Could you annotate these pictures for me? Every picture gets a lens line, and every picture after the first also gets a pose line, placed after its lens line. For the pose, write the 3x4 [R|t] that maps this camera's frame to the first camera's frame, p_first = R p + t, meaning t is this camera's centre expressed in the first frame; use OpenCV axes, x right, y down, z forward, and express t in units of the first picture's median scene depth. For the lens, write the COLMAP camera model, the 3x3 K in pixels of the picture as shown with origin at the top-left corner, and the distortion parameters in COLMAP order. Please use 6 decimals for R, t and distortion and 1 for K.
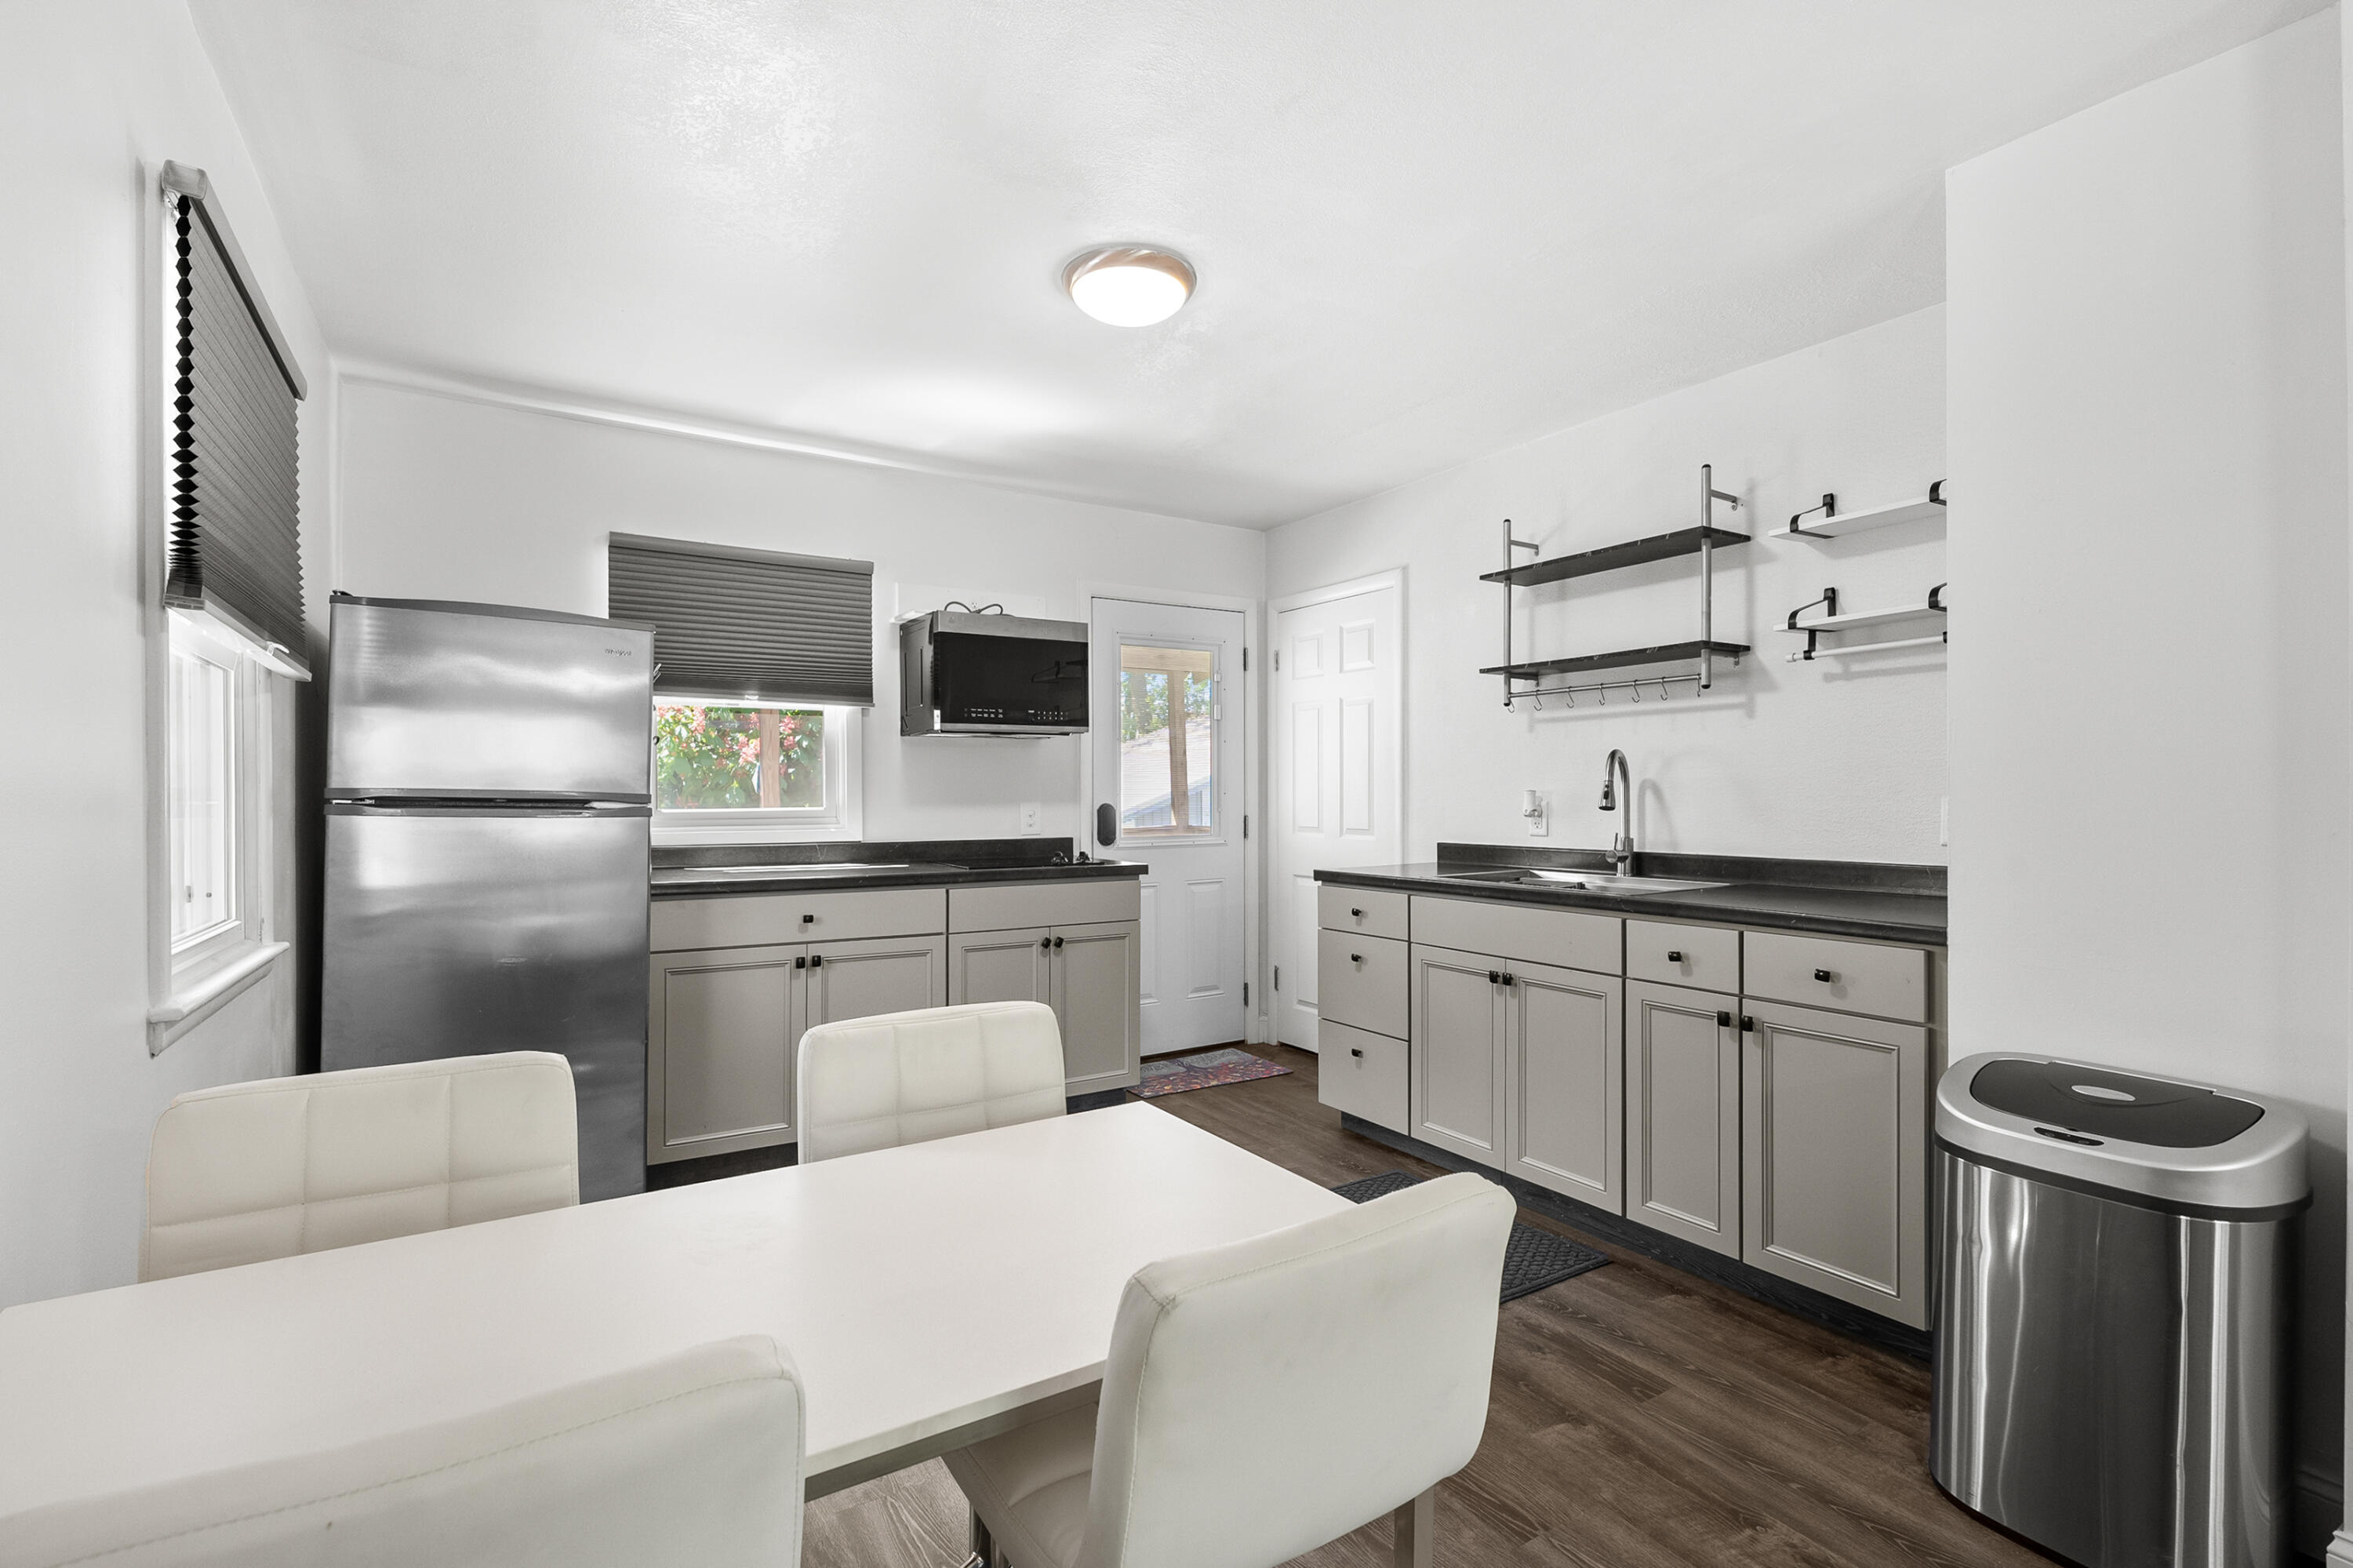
lens RADIAL K [[1072.3, 0, 1169.2], [0, 1072.3, 795.9], [0, 0, 1]] dist [-0.002325, 0.000022]
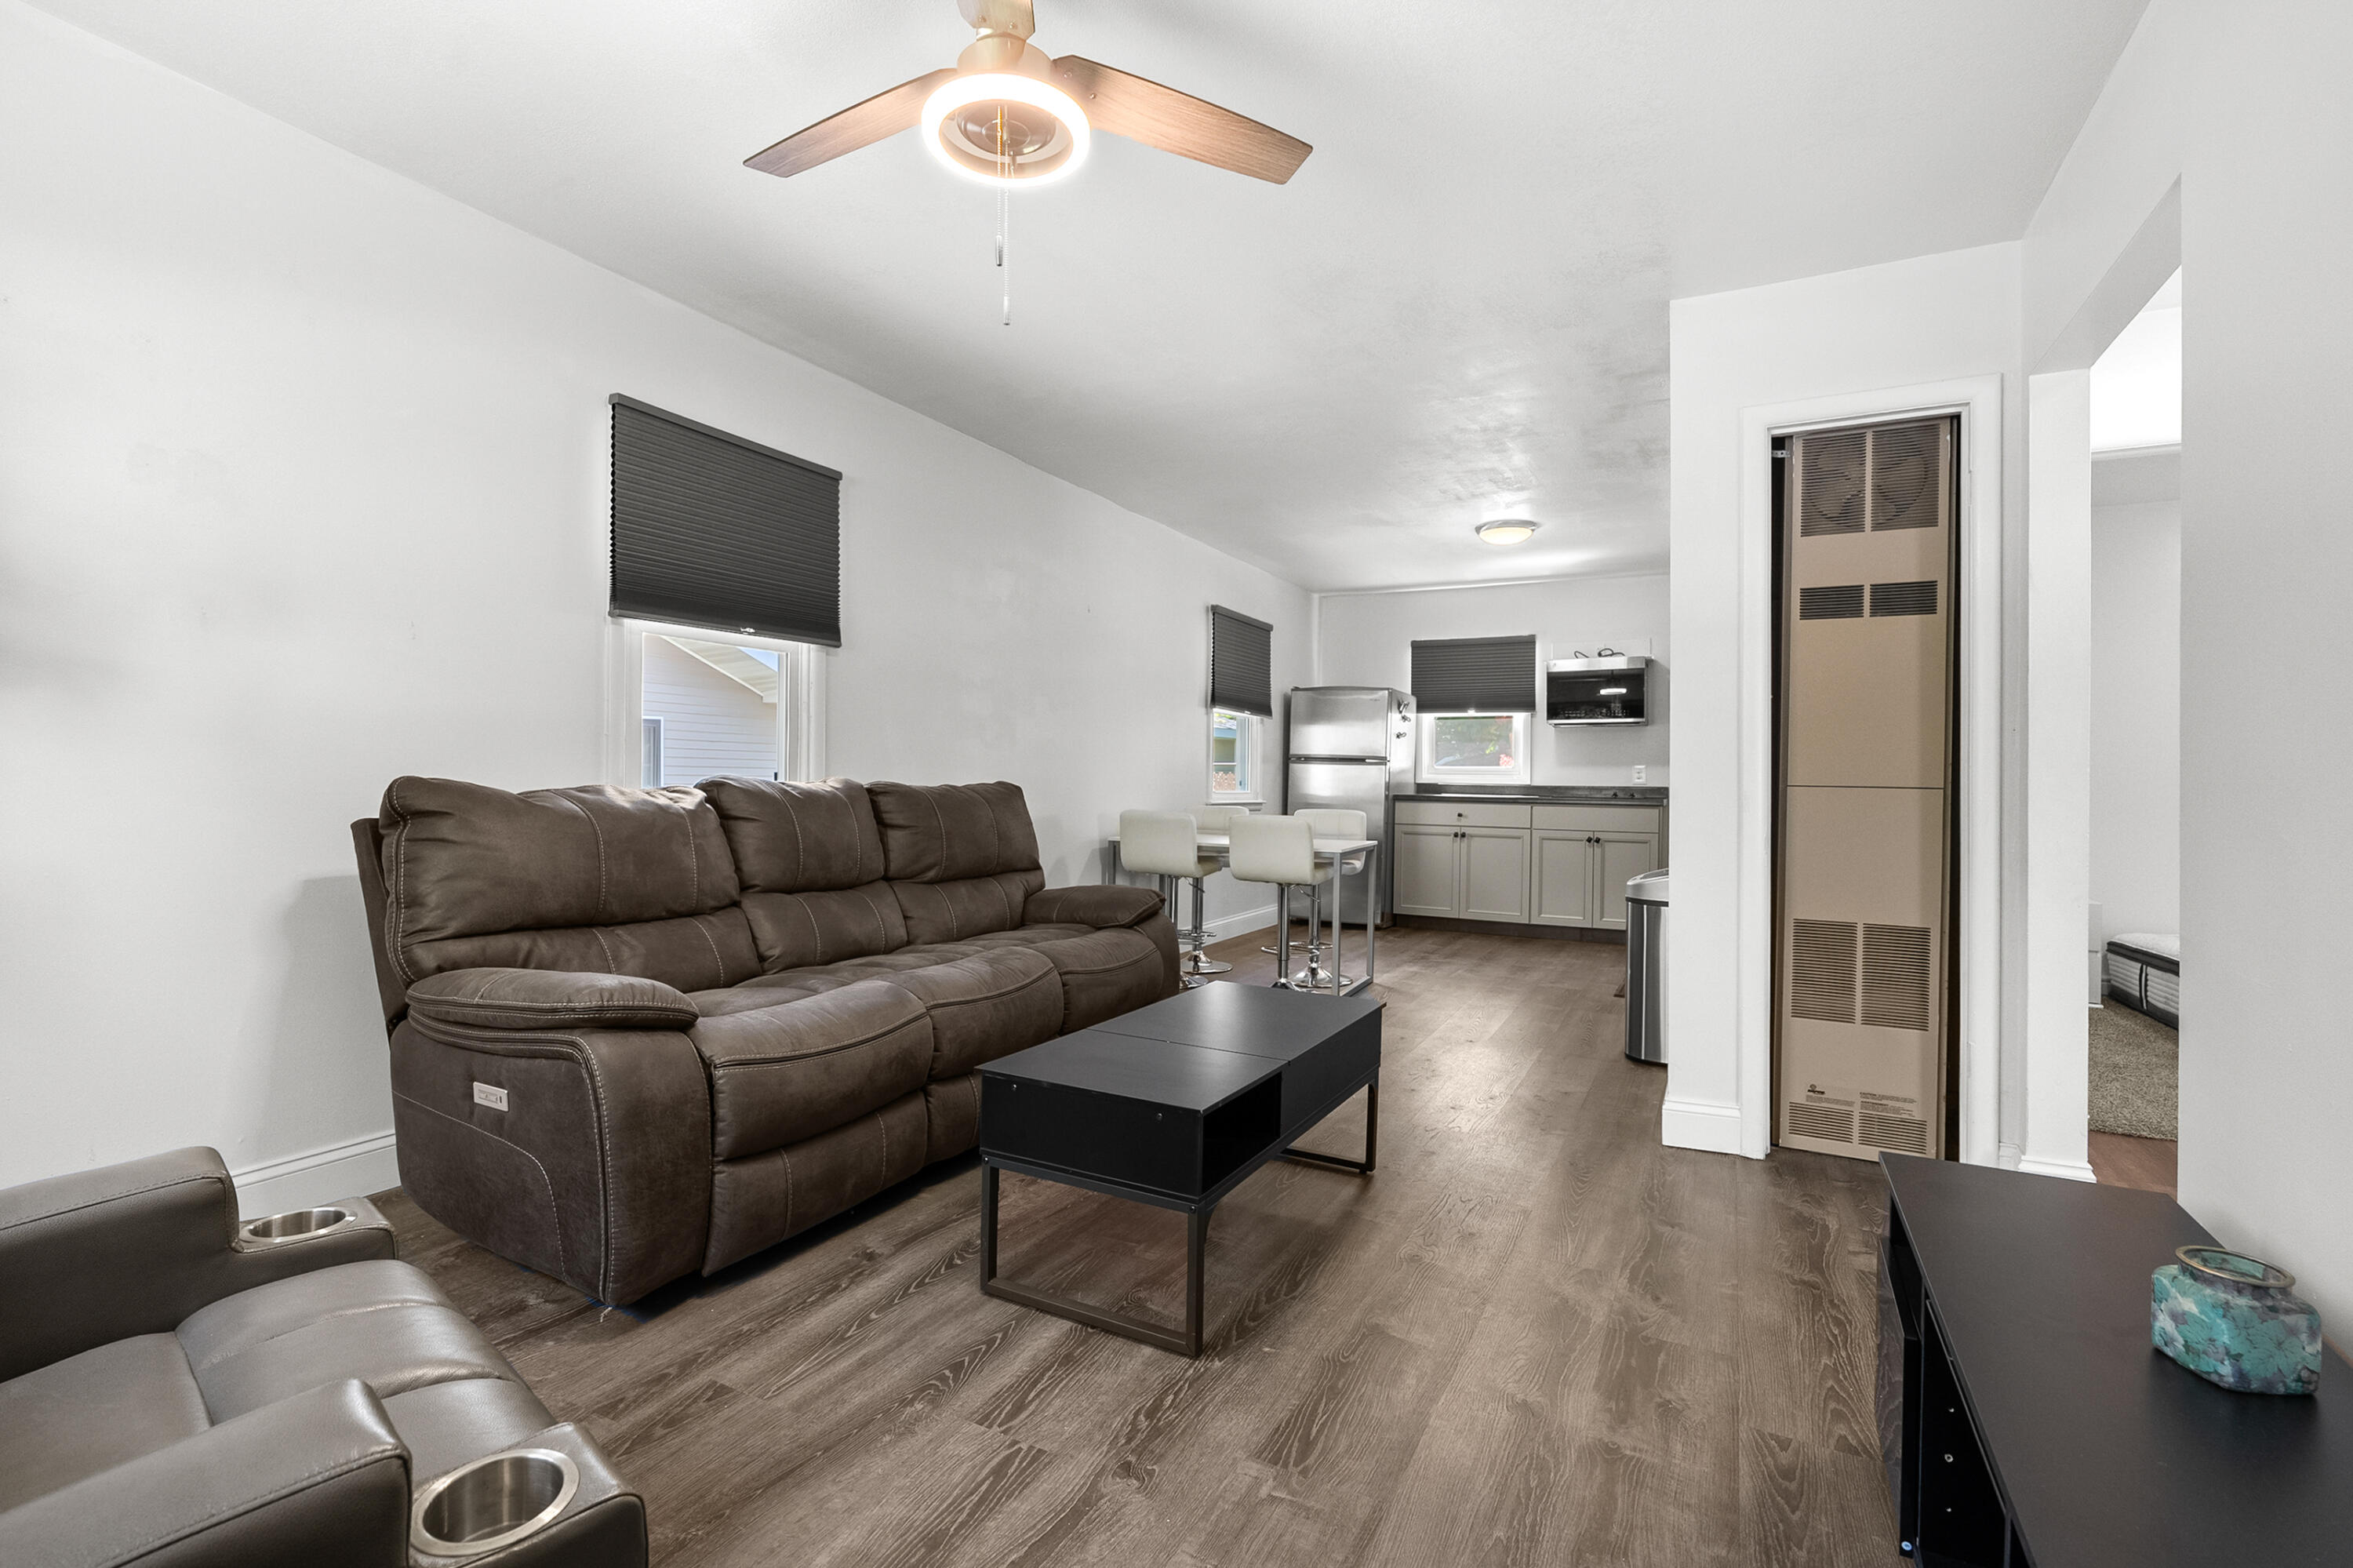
lens RADIAL K [[1063.0, 0, 1173.4], [0, 1063.0, 773.1], [0, 0, 1]] dist [-0.001904, -0.000055]
pose [[0.503820, 0.003826, -0.863800, 1.099247], [-0.015191, 0.999875, -0.004431, 0.044138], [0.863675, 0.015354, 0.503815, -0.518015]]
